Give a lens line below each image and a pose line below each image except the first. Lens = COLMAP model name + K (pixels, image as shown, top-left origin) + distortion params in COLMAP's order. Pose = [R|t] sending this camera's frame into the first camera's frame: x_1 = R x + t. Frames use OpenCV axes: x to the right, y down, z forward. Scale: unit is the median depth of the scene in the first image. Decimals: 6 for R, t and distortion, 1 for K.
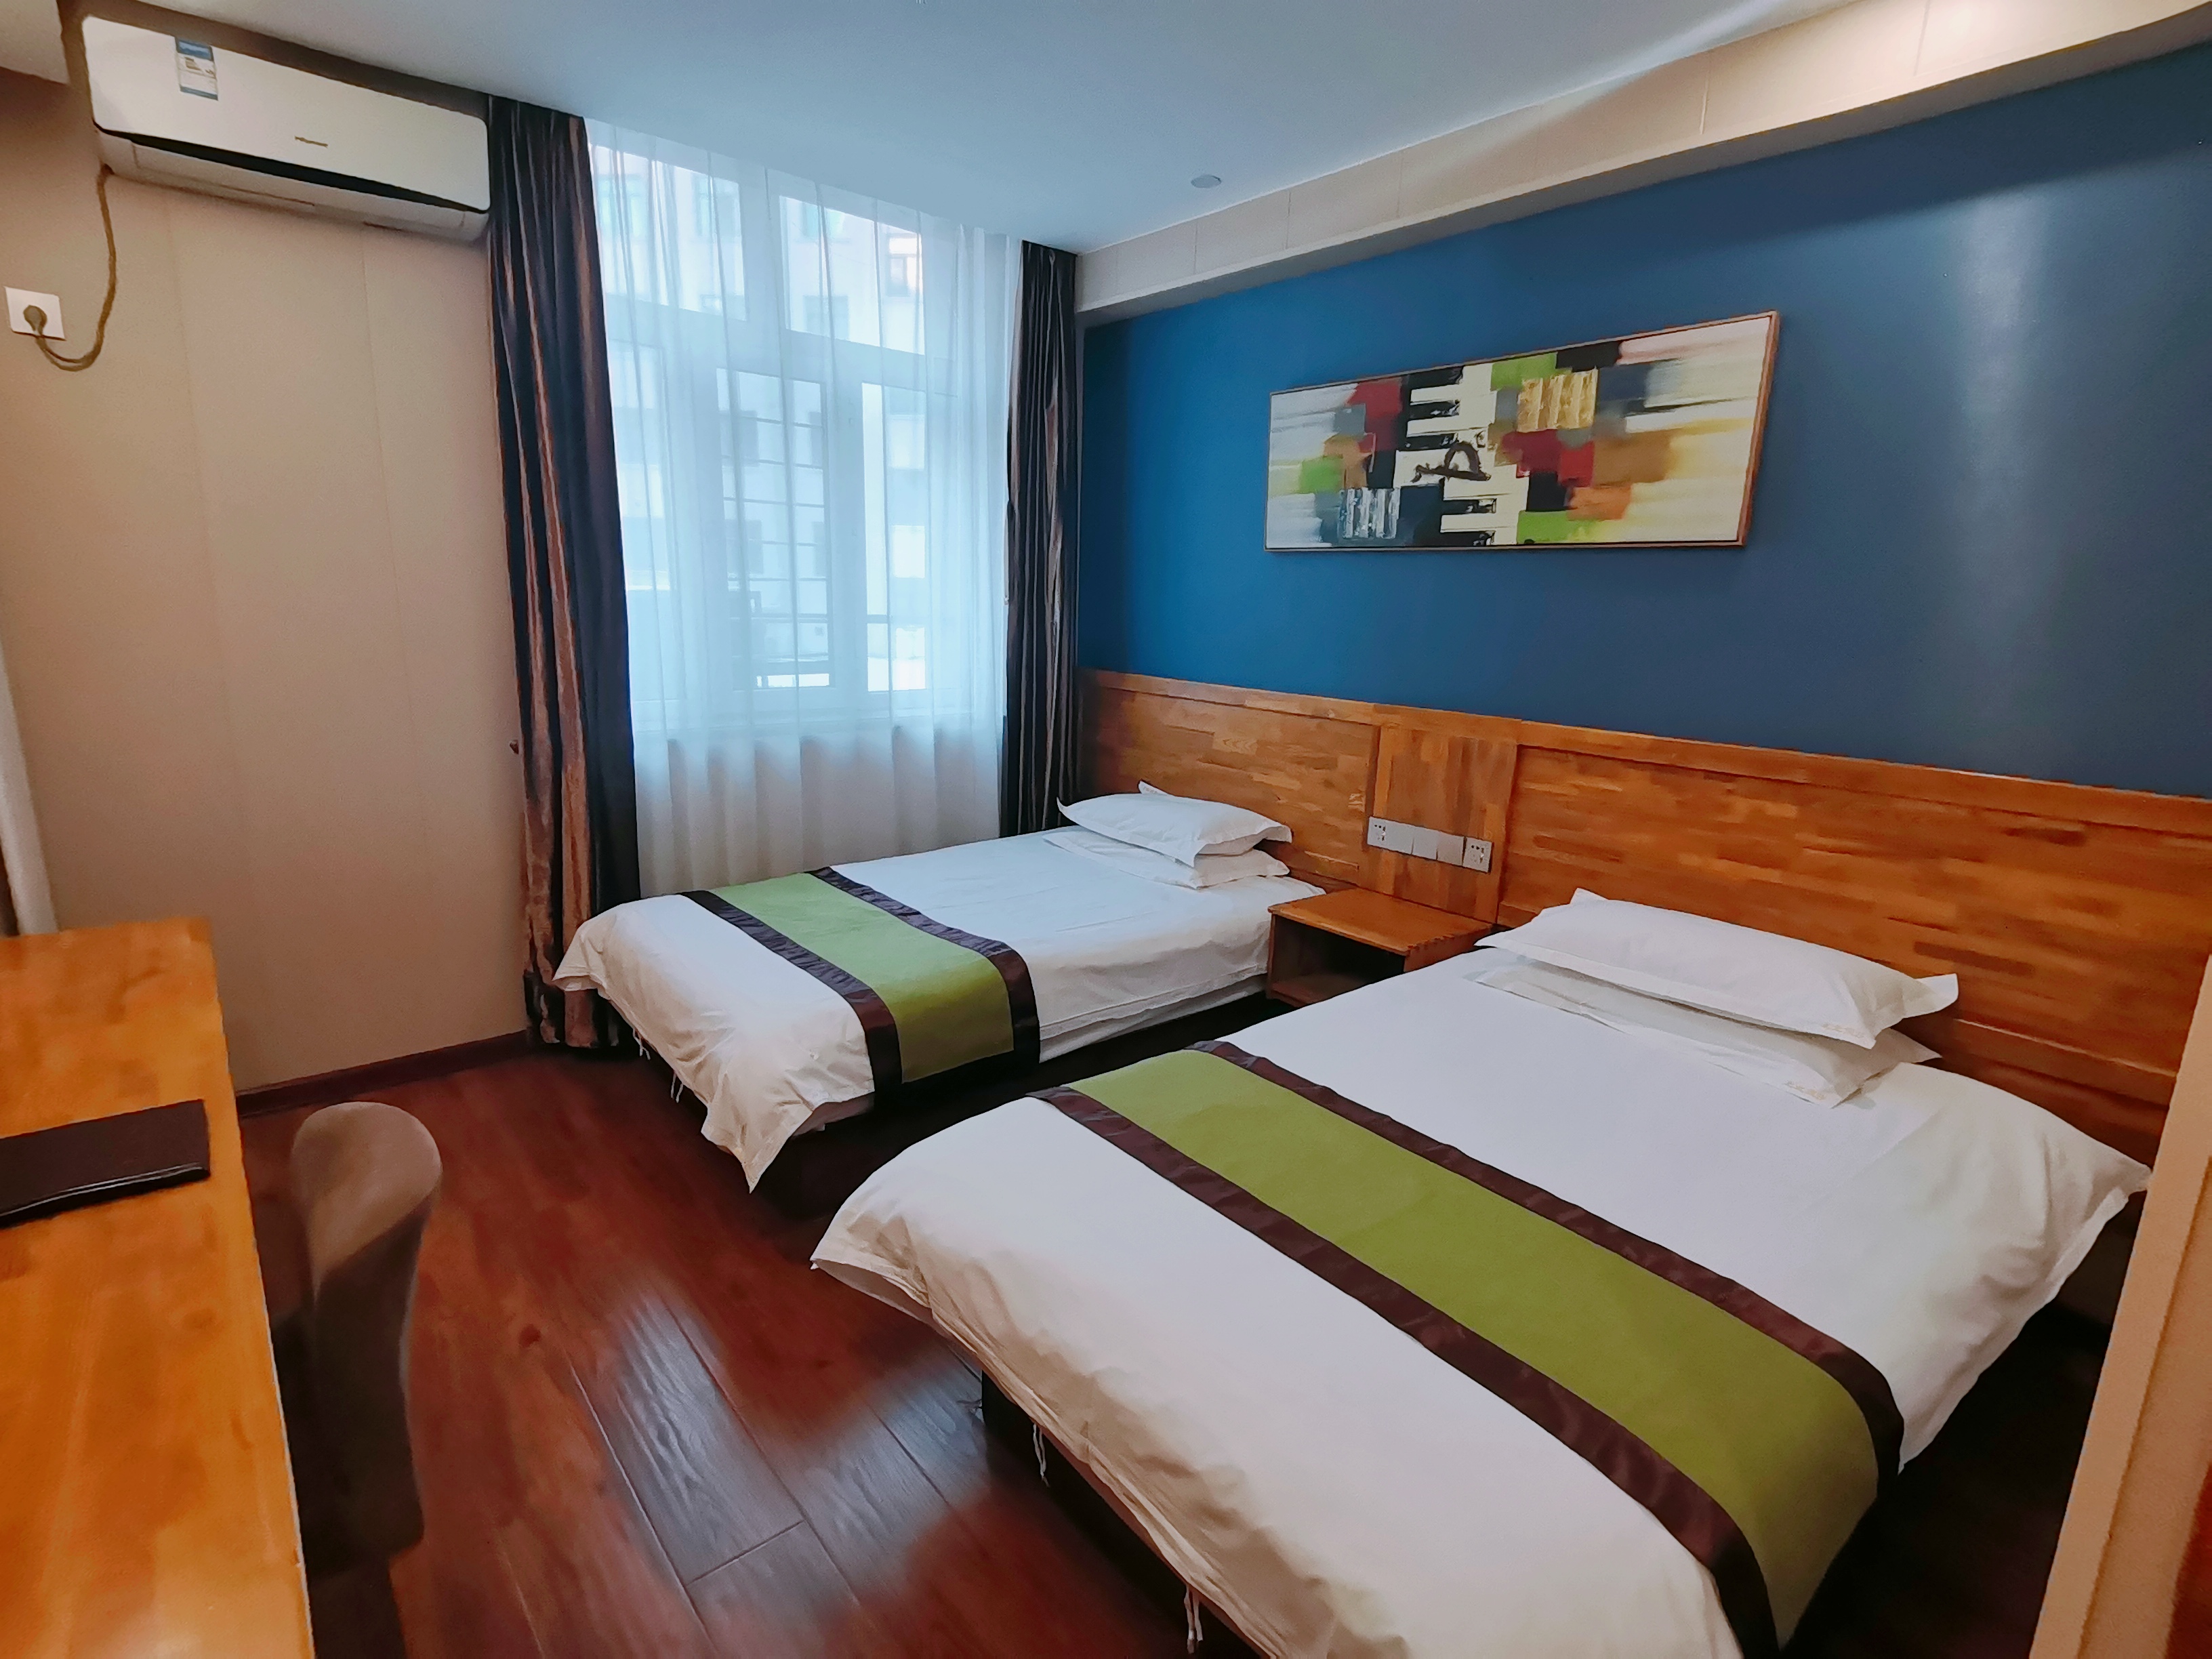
lens RADIAL K [[1097.6, 0, 1107.9], [0, 1097.6, 835.8], [0, 0, 1]] dist [0.023579, -0.015925]
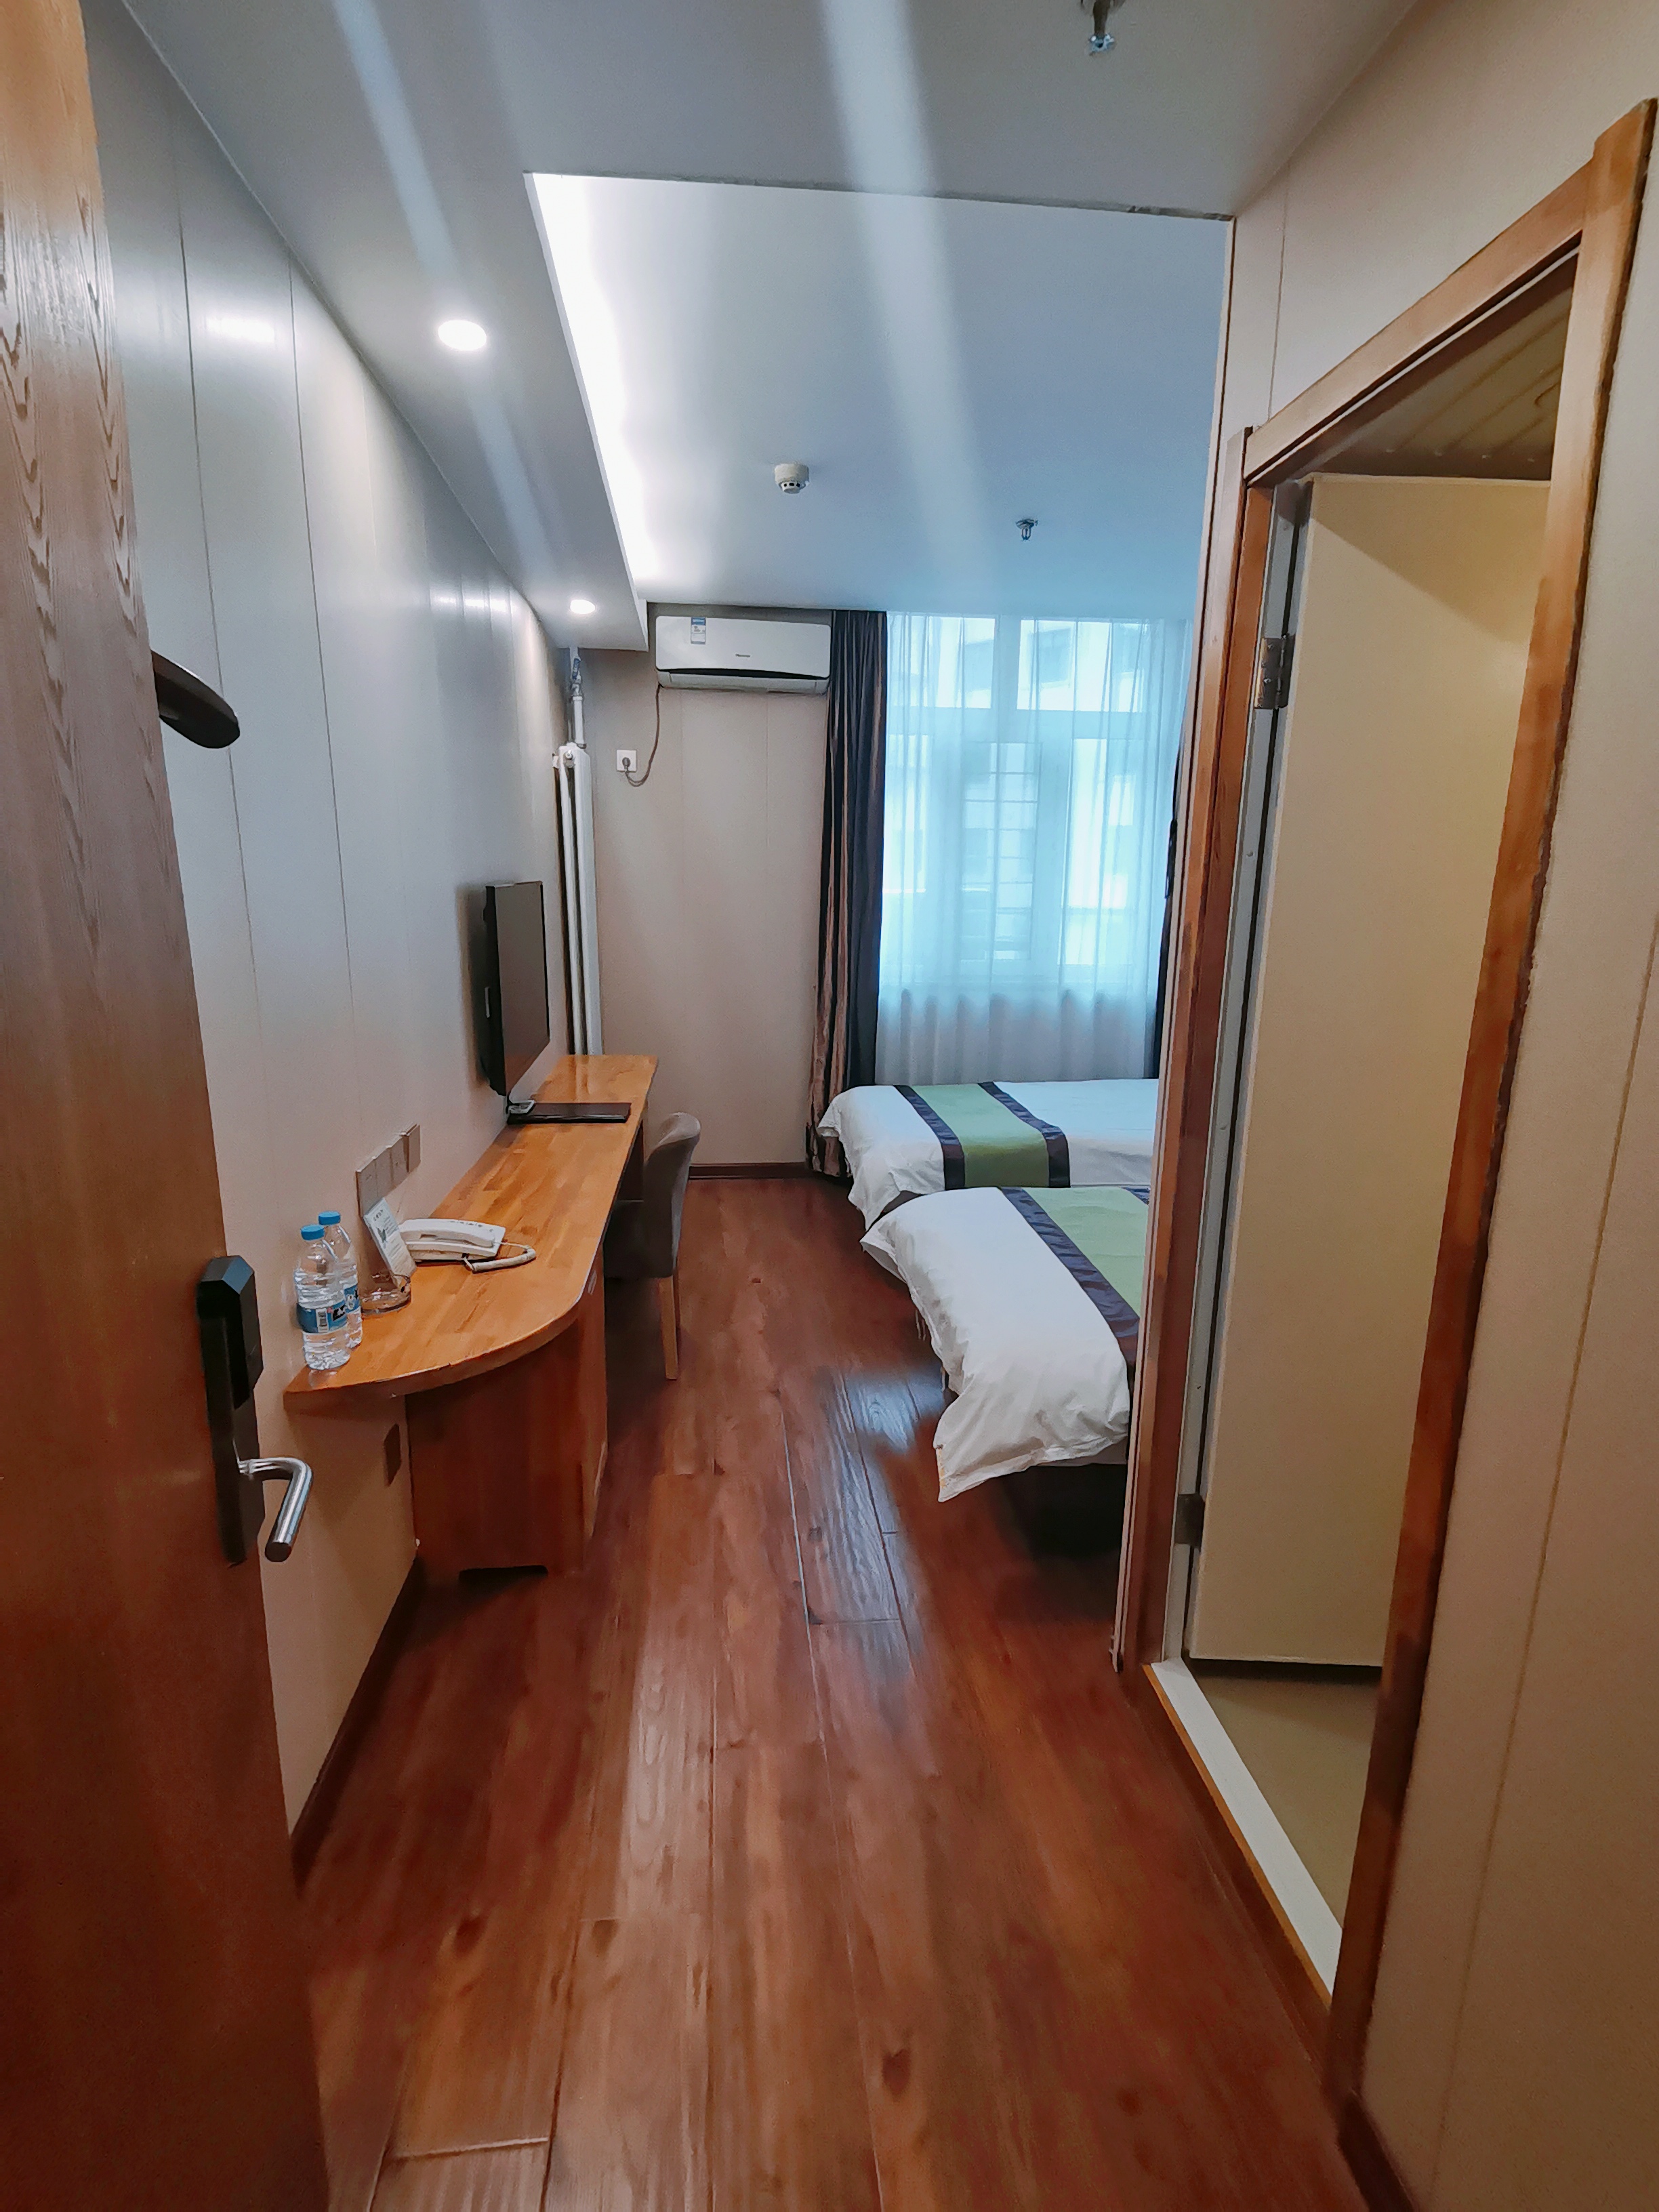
lens RADIAL K [[1097.6, 0, 840.7], [0, 1097.6, 1115.3], [0, 0, 1]] dist [0.023579, -0.015925]
pose [[0.838093, 0.102209, -0.535866, 0.475008], [-0.109117, 0.993849, 0.018905, 0.088040], [0.534503, 0.042627, 0.844091, -0.437986]]
